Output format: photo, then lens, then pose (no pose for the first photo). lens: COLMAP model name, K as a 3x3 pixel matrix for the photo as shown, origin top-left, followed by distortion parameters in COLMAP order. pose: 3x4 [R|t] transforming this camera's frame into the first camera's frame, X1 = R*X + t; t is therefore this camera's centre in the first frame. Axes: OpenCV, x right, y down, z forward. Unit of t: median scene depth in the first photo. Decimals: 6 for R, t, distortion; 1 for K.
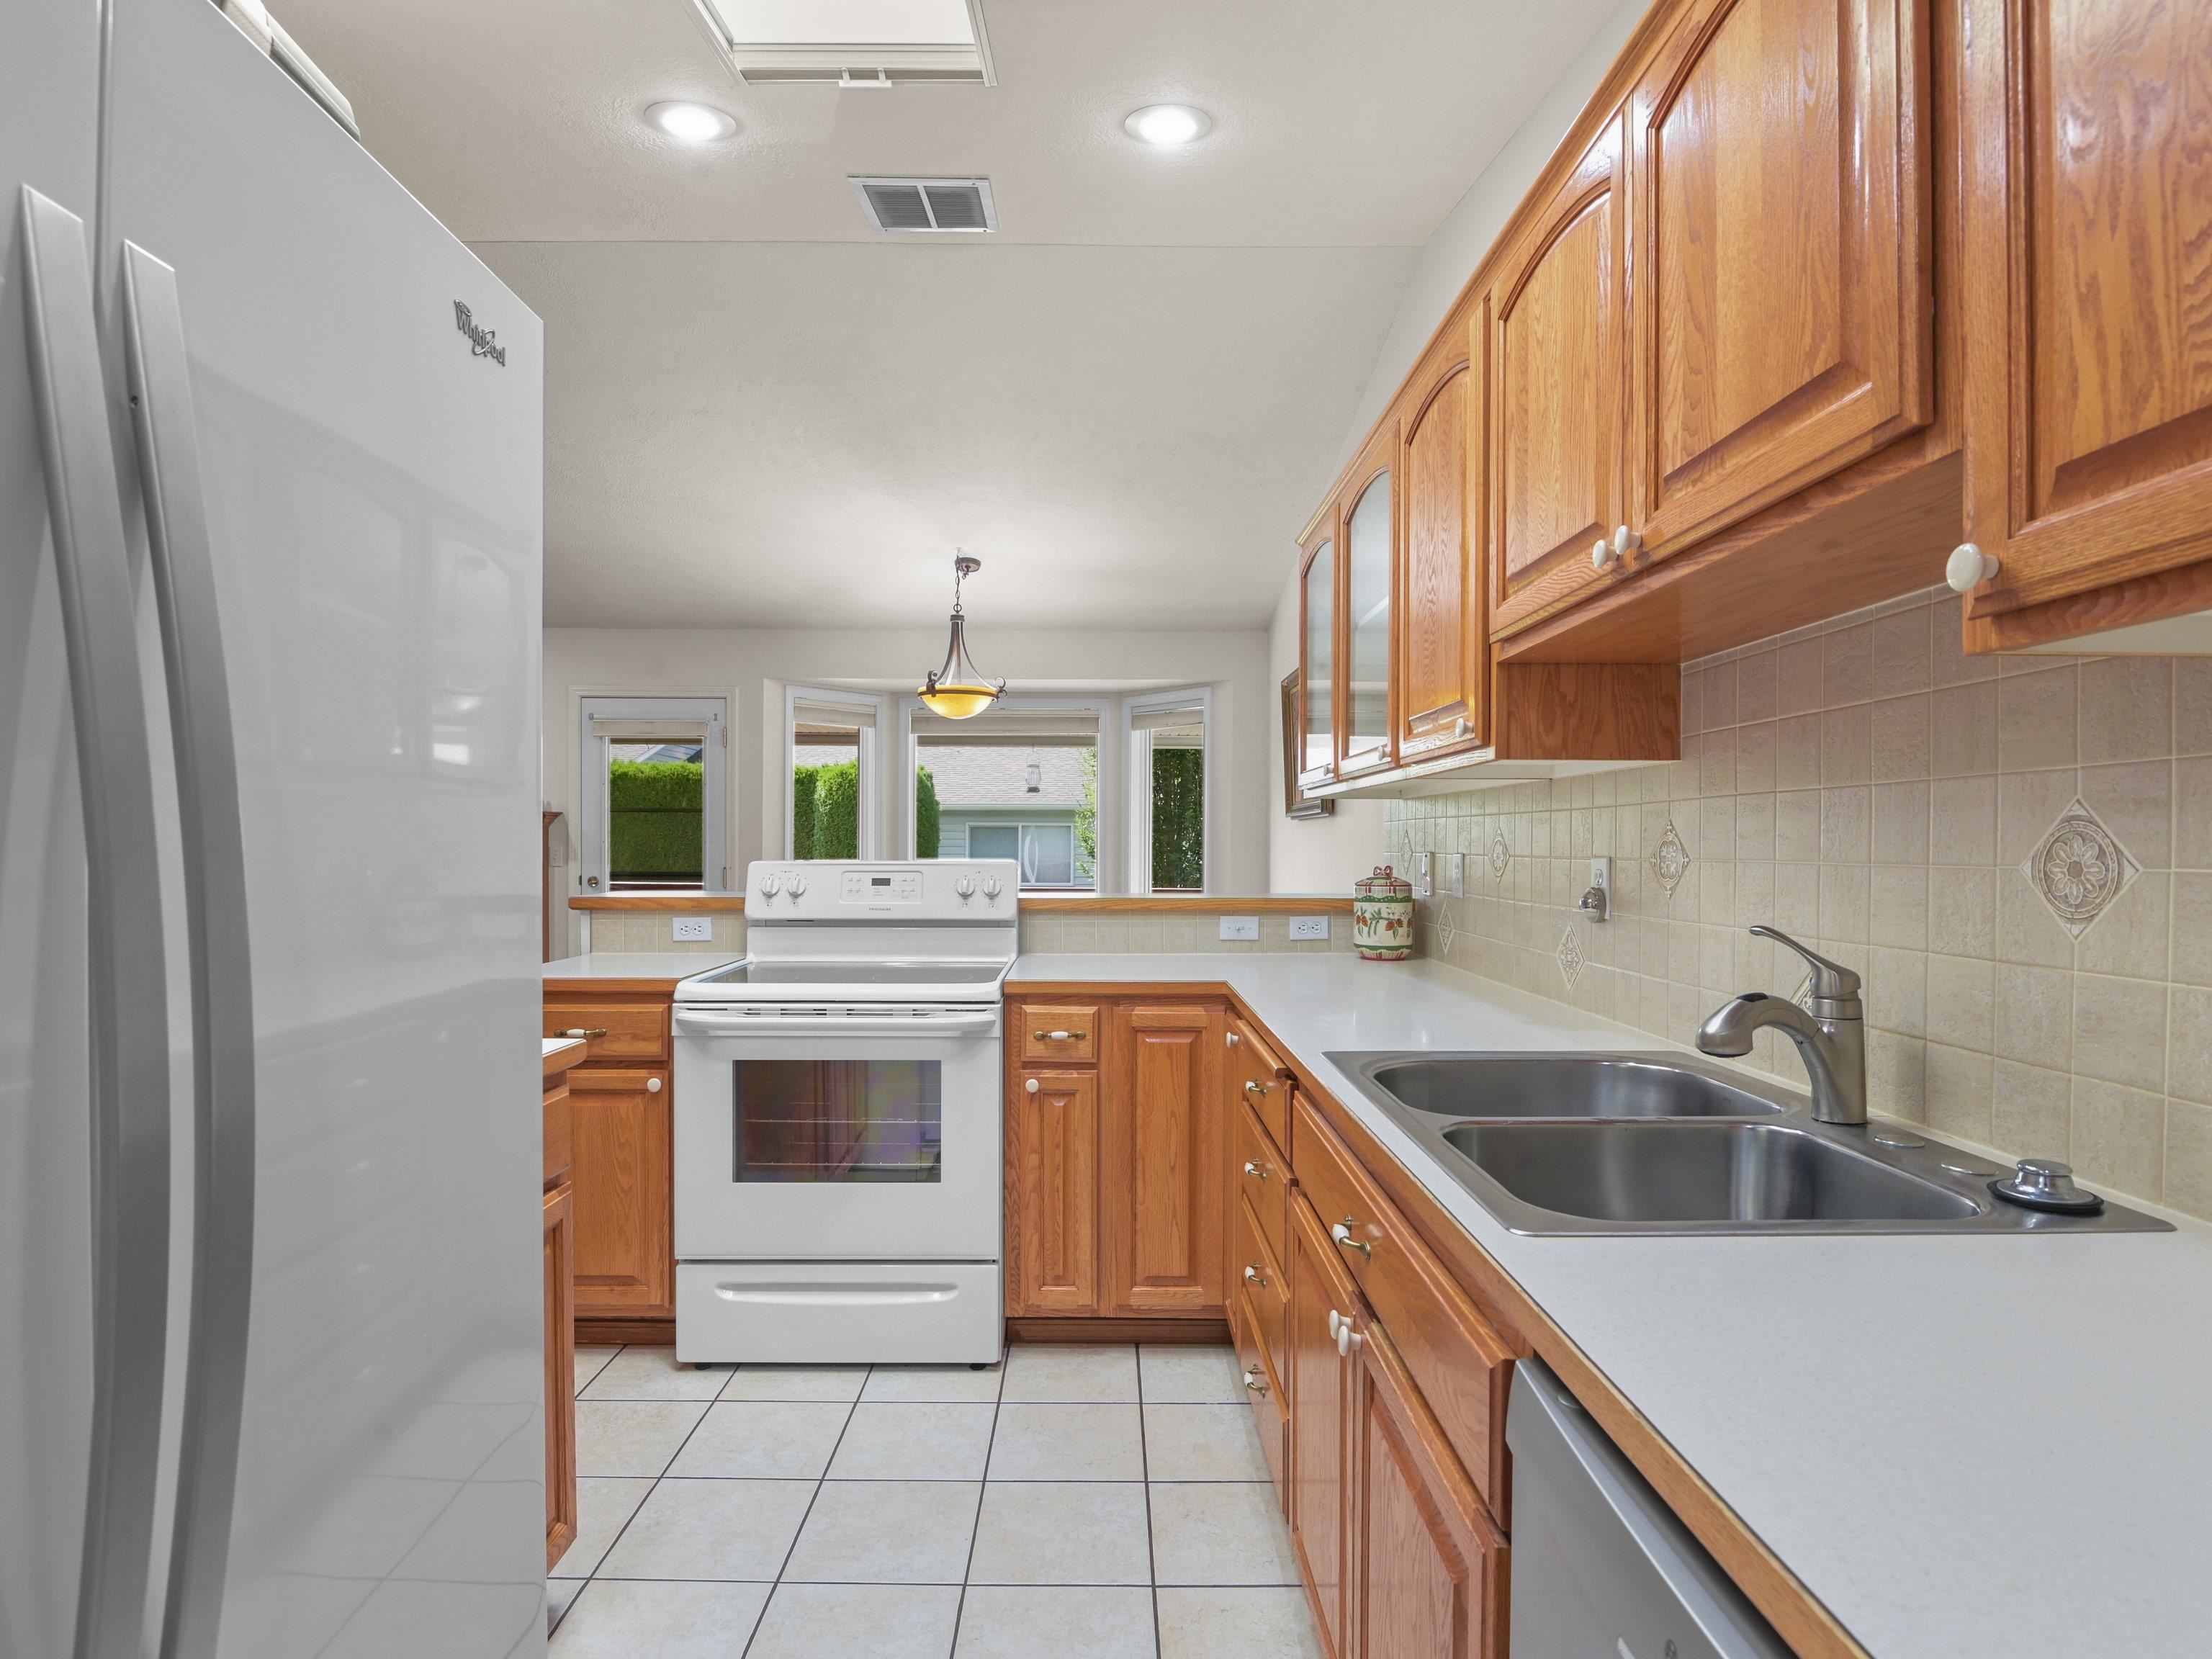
lens RADIAL K [[1148.4, 0, 1103.2], [0, 1148.4, 839.8], [0, 0, 1]] dist [-0.004676, -0.008443]
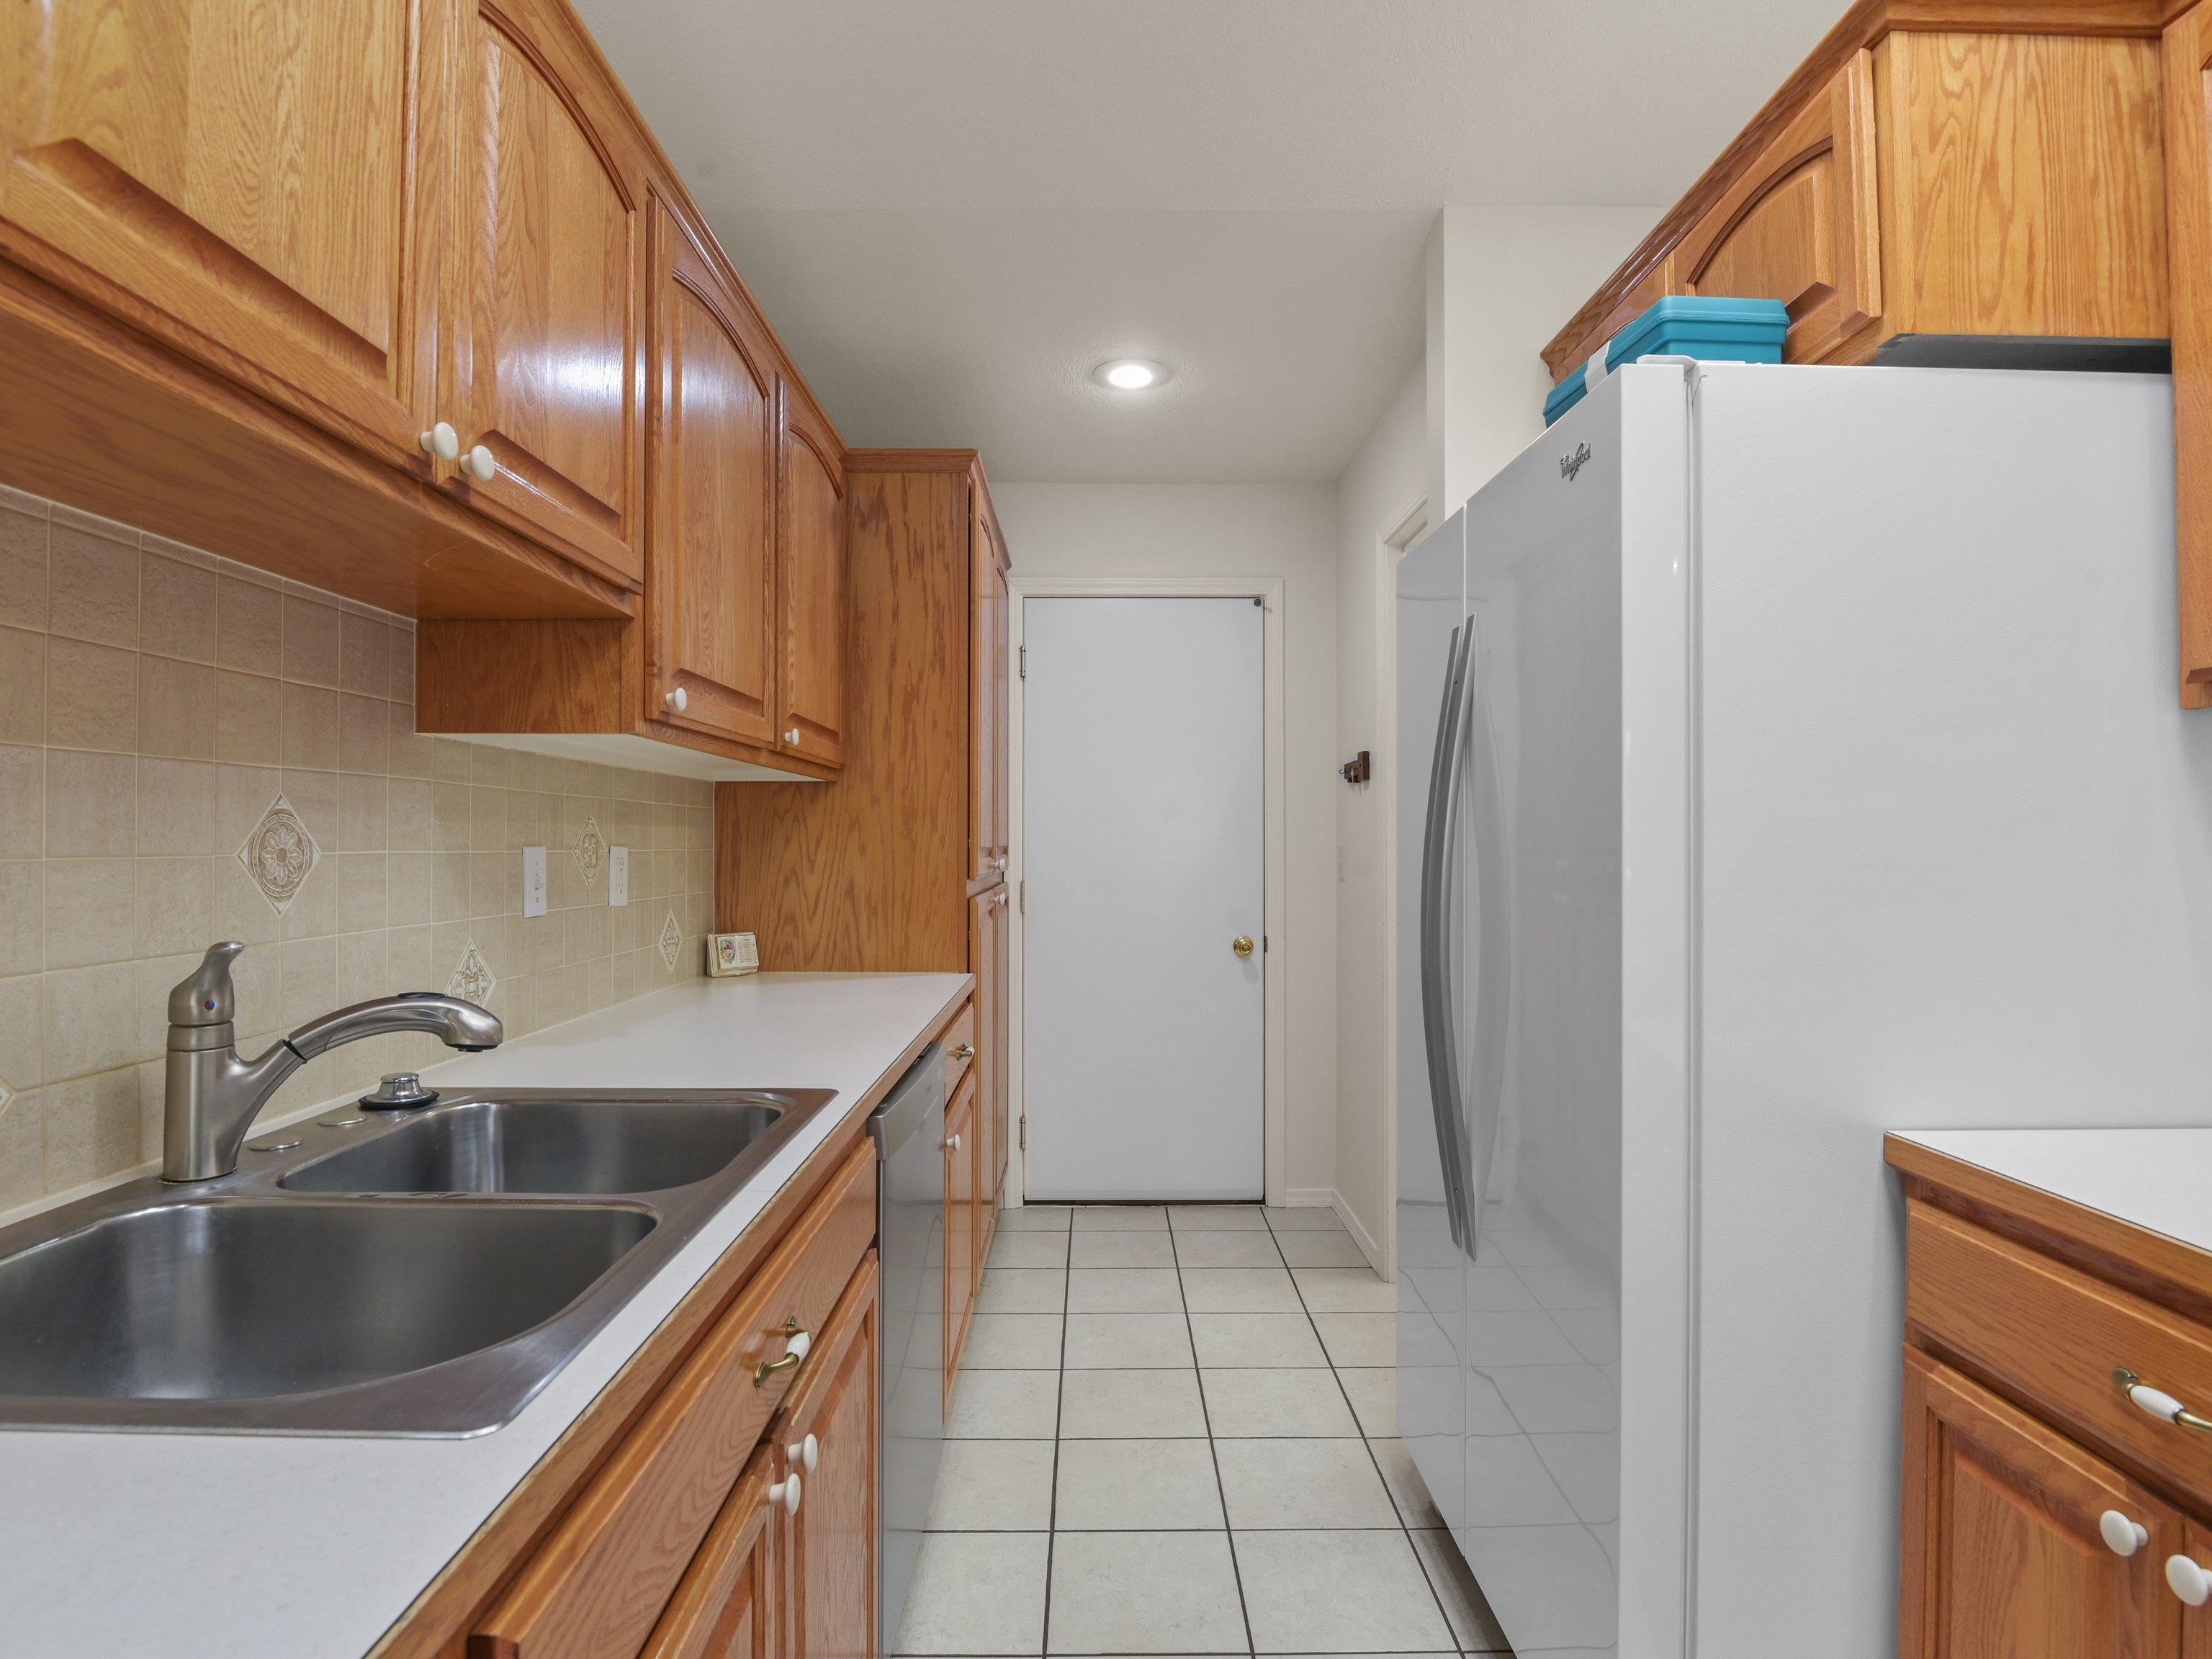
lens RADIAL K [[1148.4, 0, 1109.4], [0, 1148.4, 836.6], [0, 0, 1]] dist [-0.004676, -0.008443]
pose [[-0.999749, -0.021075, -0.007666, 0.010639], [-0.020994, 0.999725, -0.010493, 0.001397], [0.007885, -0.010329, -0.999916, 1.980679]]
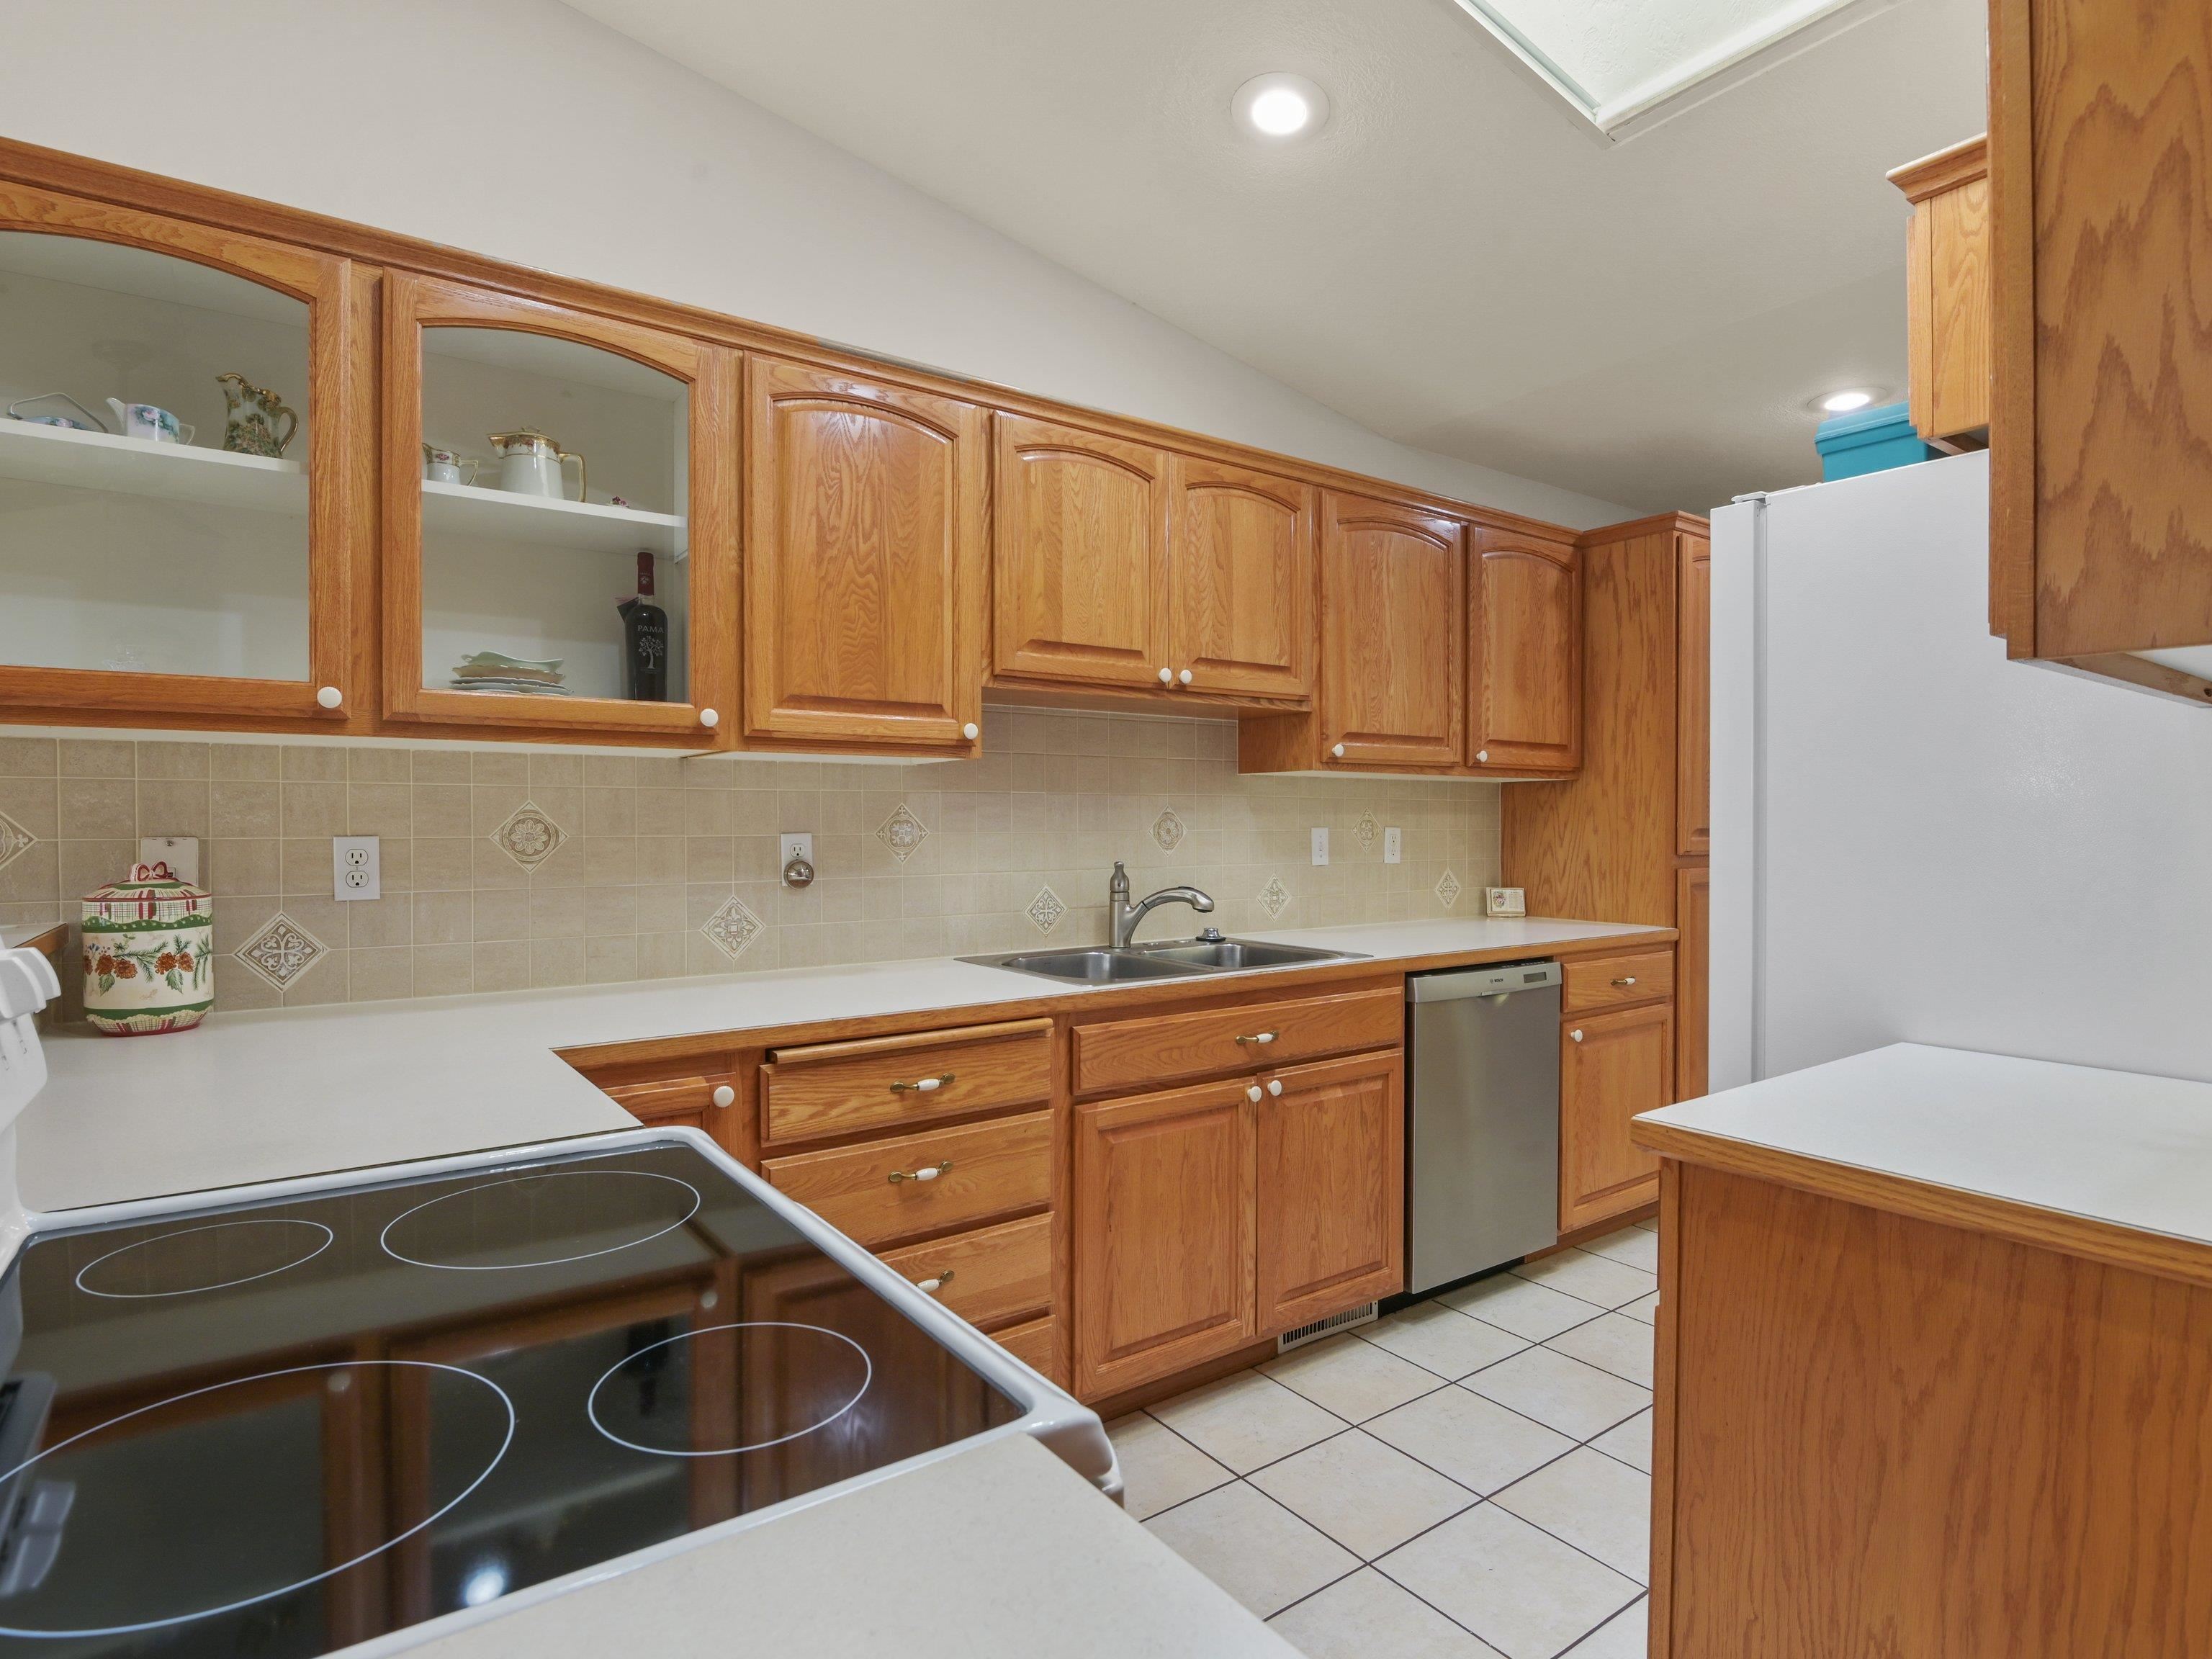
lens RADIAL K [[1148.4, 0, 1087.3], [0, 1148.4, 830.1], [0, 0, 1]] dist [-0.004676, -0.008443]
pose [[-0.563942, -0.026237, 0.825398, -1.269656], [-0.014985, 0.999656, 0.021538, -0.031653], [-0.825679, -0.000223, -0.564141, 2.527186]]
